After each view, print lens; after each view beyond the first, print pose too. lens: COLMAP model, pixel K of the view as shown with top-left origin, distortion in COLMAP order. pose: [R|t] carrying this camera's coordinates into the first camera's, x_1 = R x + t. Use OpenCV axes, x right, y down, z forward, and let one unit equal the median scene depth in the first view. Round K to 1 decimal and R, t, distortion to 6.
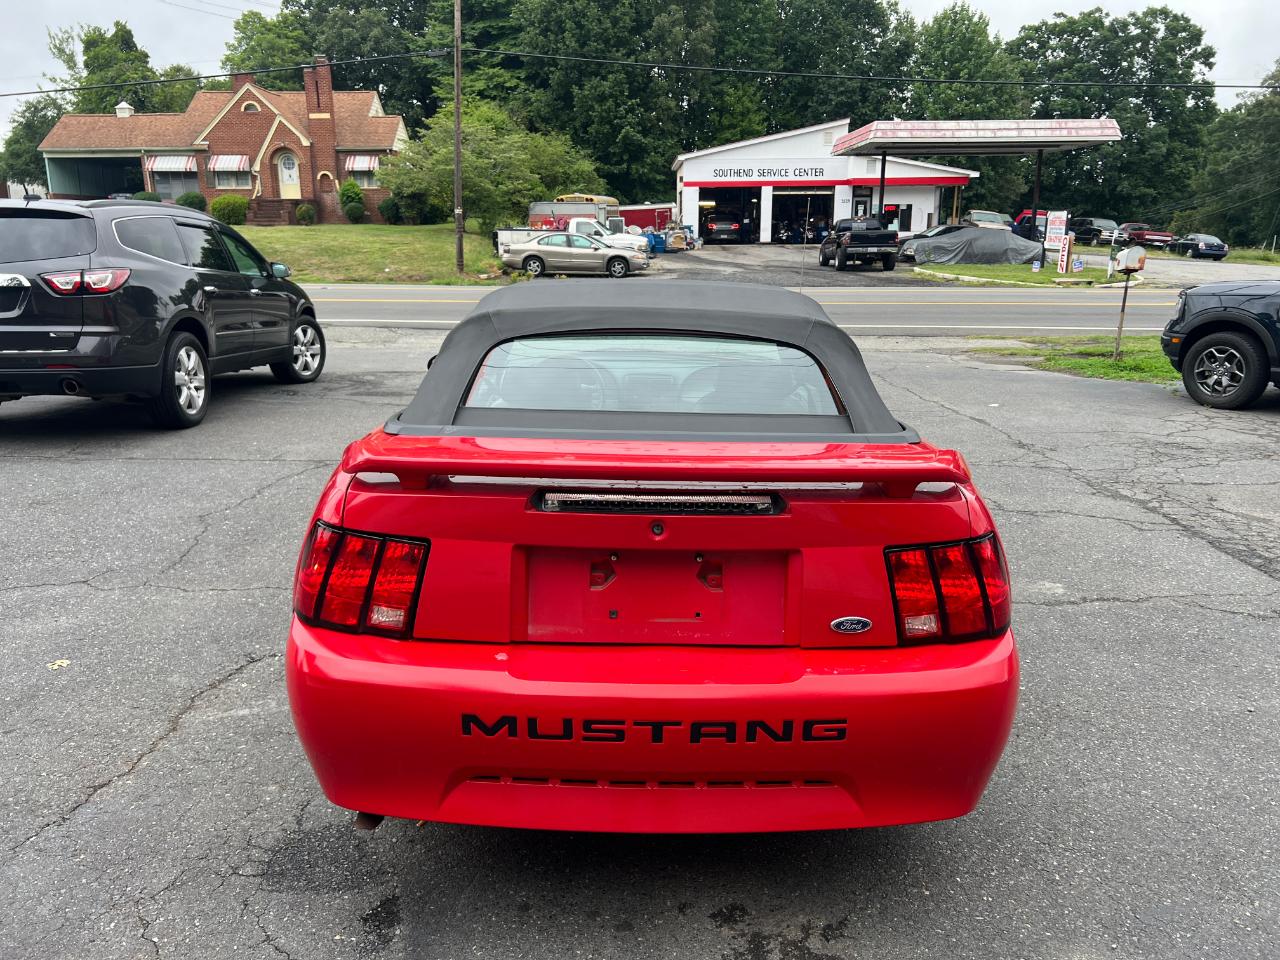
lens RADIAL K [[970.4, 0, 645.6], [0, 970.4, 505.2], [0, 0, 1]] dist [0.002867, -0.008050]
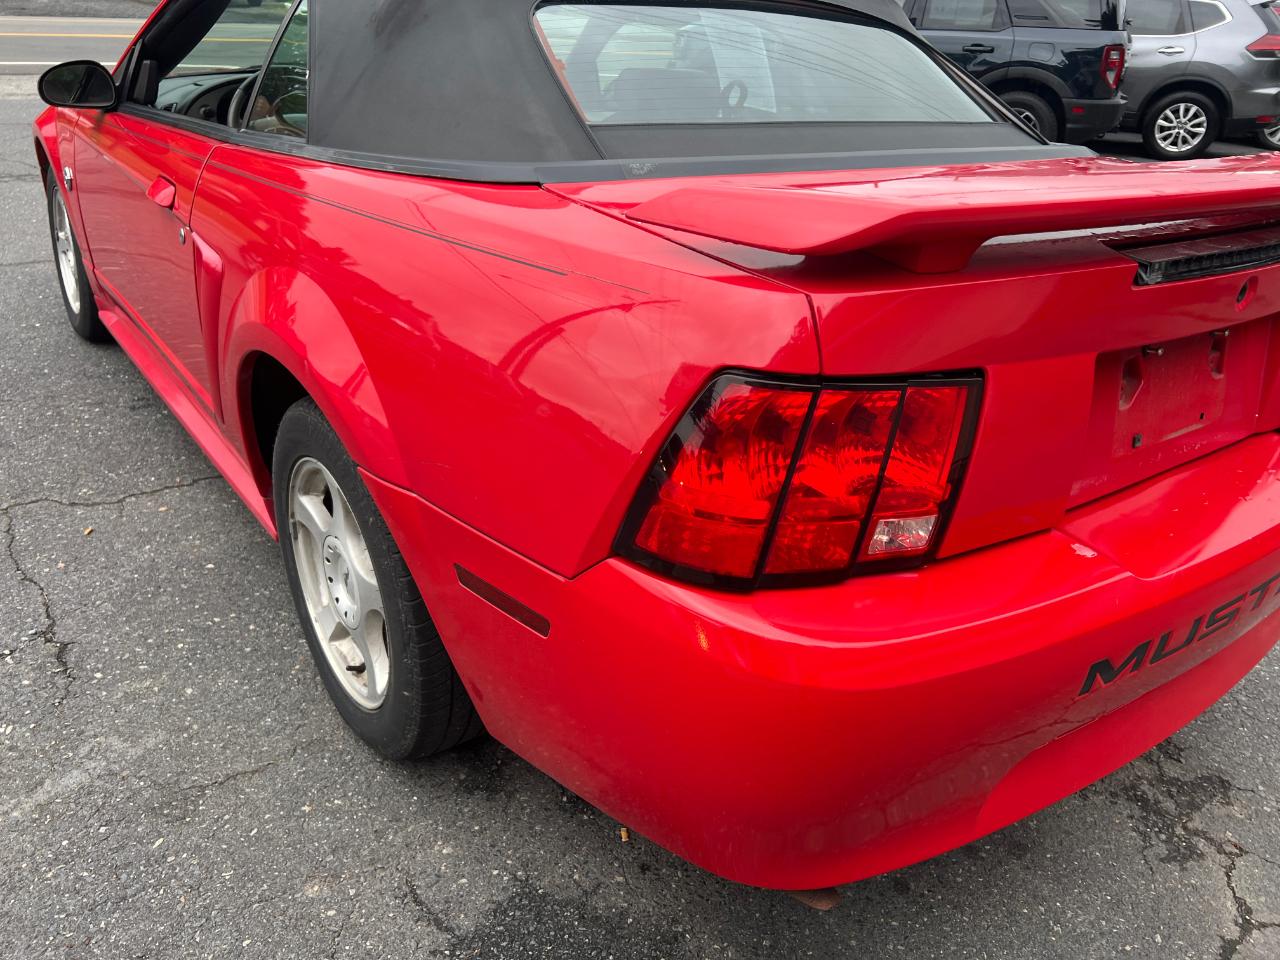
lens RADIAL K [[951.2, 0, 639.3], [0, 951.2, 488.2], [0, 0, 1]] dist [0.045486, -0.052513]
pose [[0.807199, -0.230291, 0.543504, -0.034218], [0.106406, 0.962441, 0.249769, -0.002586], [-0.580610, -0.143781, 0.801386, 0.036023]]
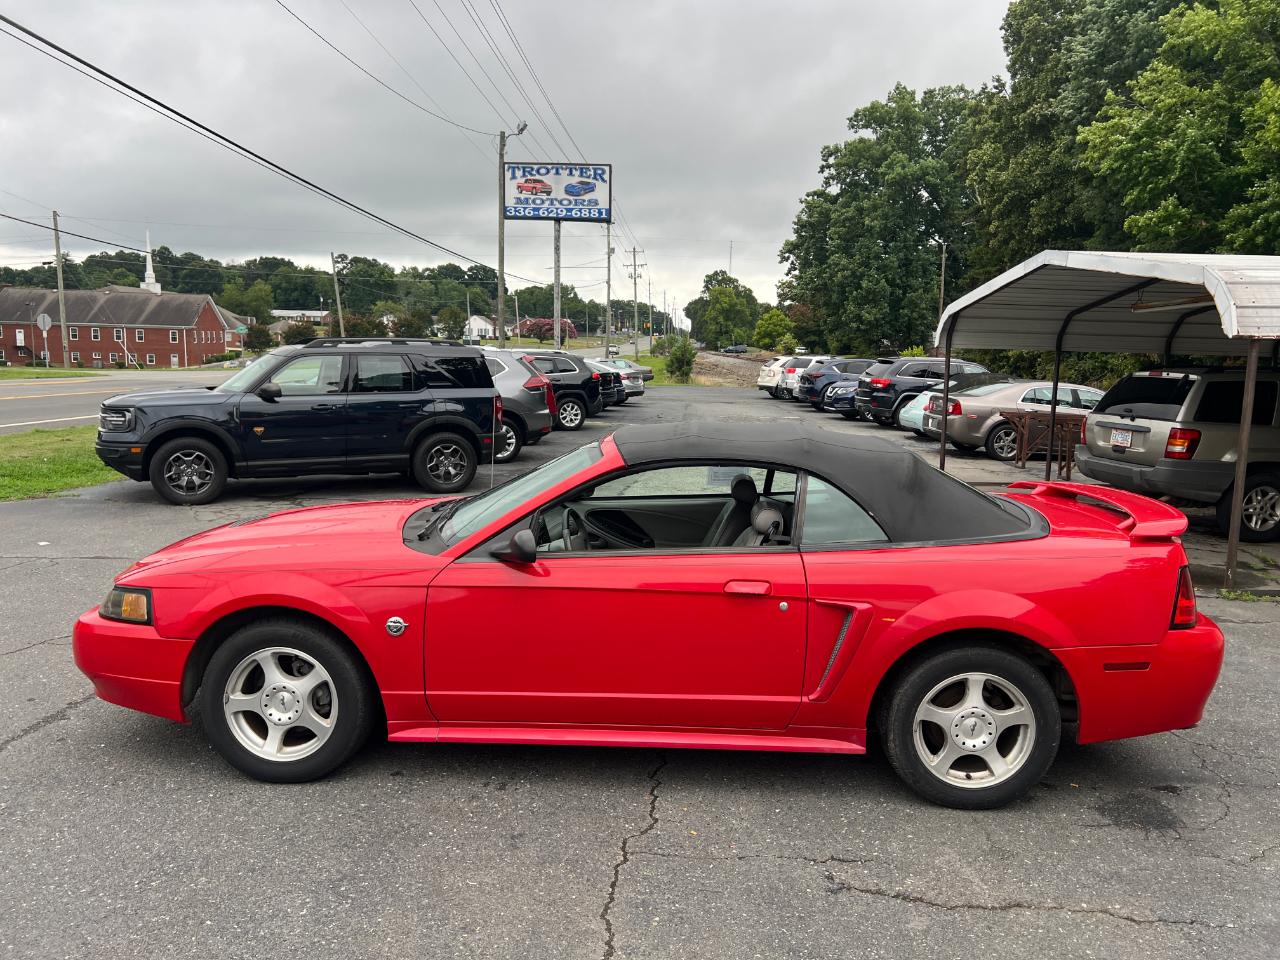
lens RADIAL K [[964.8, 0, 650.1], [0, 964.8, 489.1], [0, 0, 1]] dist [0.033650, -0.038258]
pose [[0.045944, -0.139890, 0.989101, -0.112246], [0.241654, 0.962294, 0.124874, -0.030320], [-0.969274, 0.233283, 0.078017, 0.094362]]
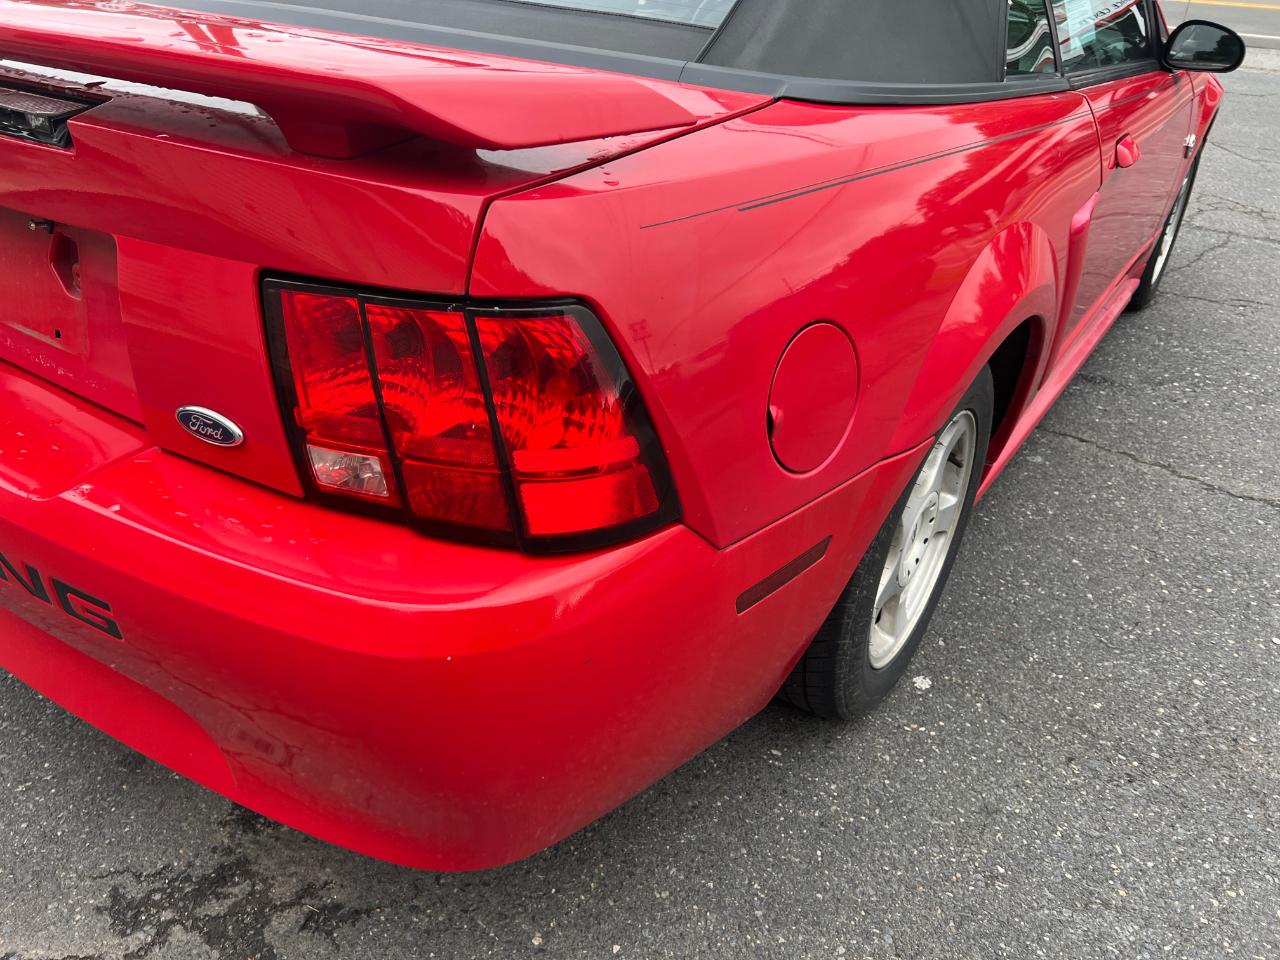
lens RADIAL K [[967.5, 0, 636.8], [0, 967.5, 505.3], [0, 0, 1]] dist [0.039887, -0.034183]
pose [[0.824616, 0.306698, -0.475337, 0.032148], [-0.168608, 0.935335, 0.310997, -0.001017], [0.539982, -0.176307, 0.823004, 0.037710]]
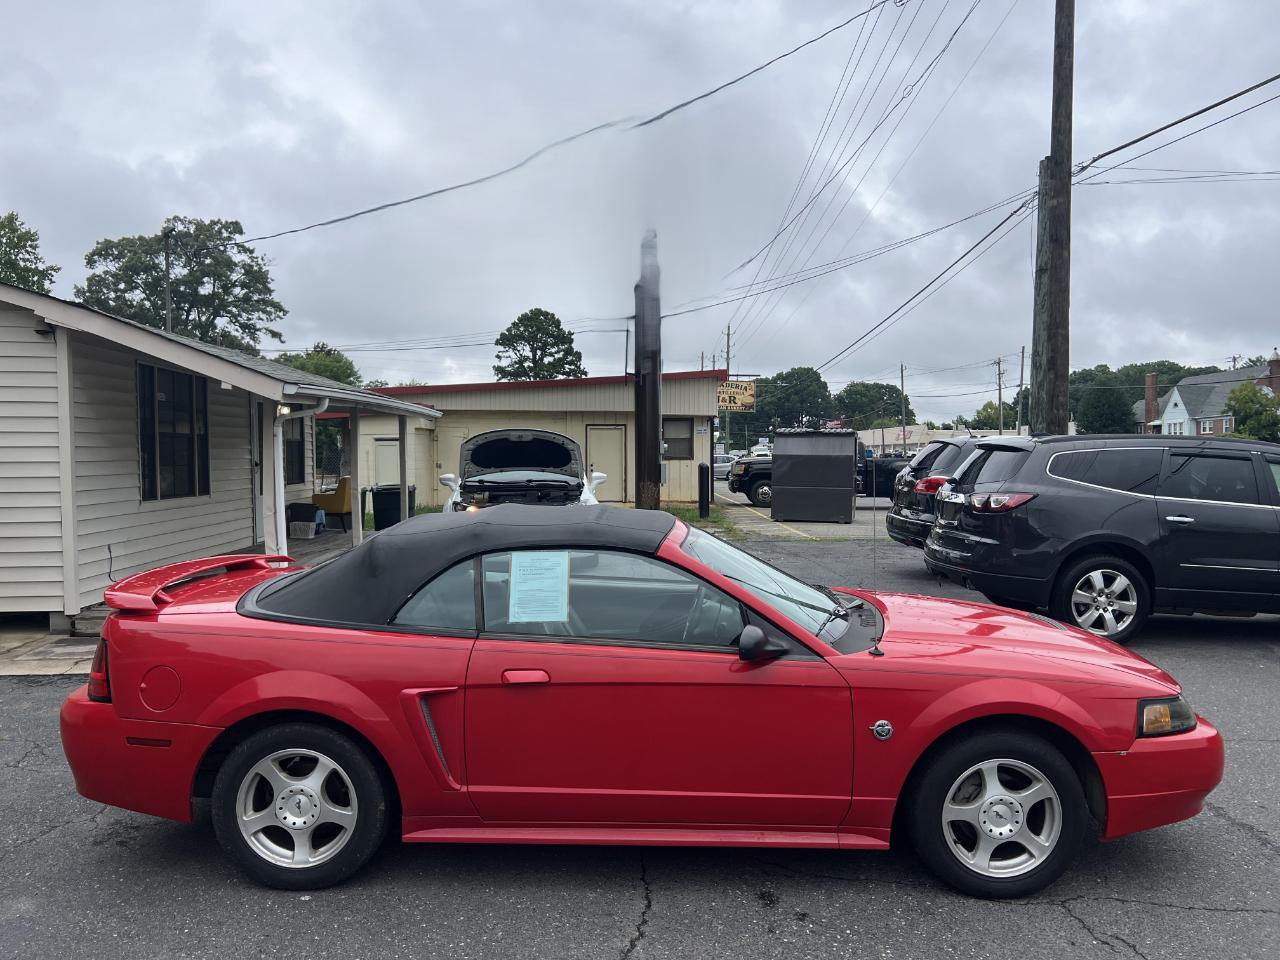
lens RADIAL K [[985.9, 0, 640.0], [0, 985.9, 480.0], [0, 0, 1]] dist [-0.000974, -0.009242]
pose [[-0.011274, 0.023350, -0.999664, 0.115519], [-0.269411, 0.962687, 0.025525, -0.030034], [0.962959, 0.269608, -0.004562, 0.101473]]
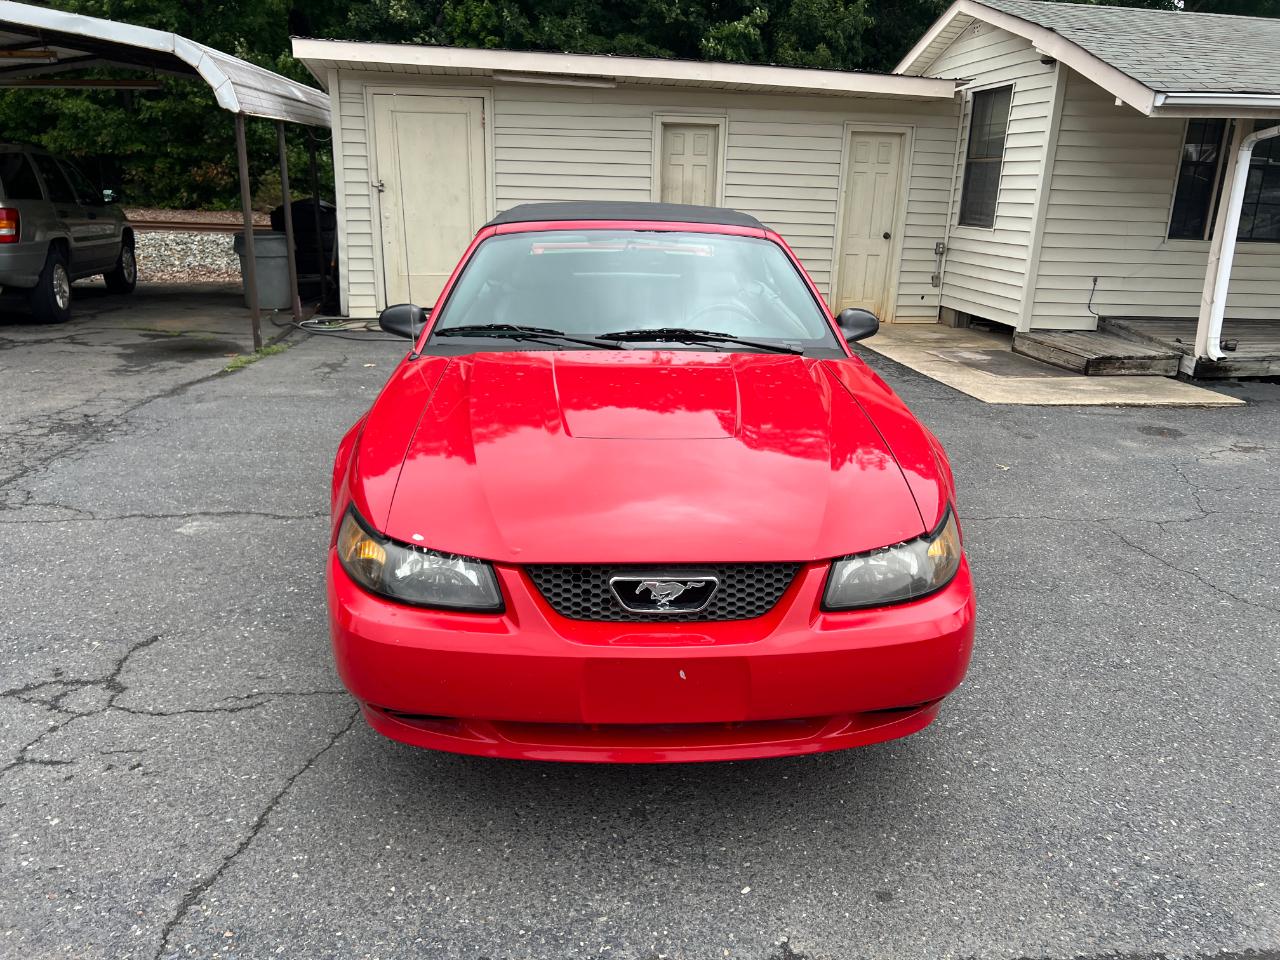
lens RADIAL K [[974.9, 0, 663.8], [0, 974.9, 468.9], [0, 0, 1]] dist [0.043460, -0.066087]
pose [[-0.997523, -0.017309, -0.068178, 0.002789], [-0.050489, 0.851056, 0.522642, -0.055006], [0.048977, 0.524790, -0.849822, 0.205925]]
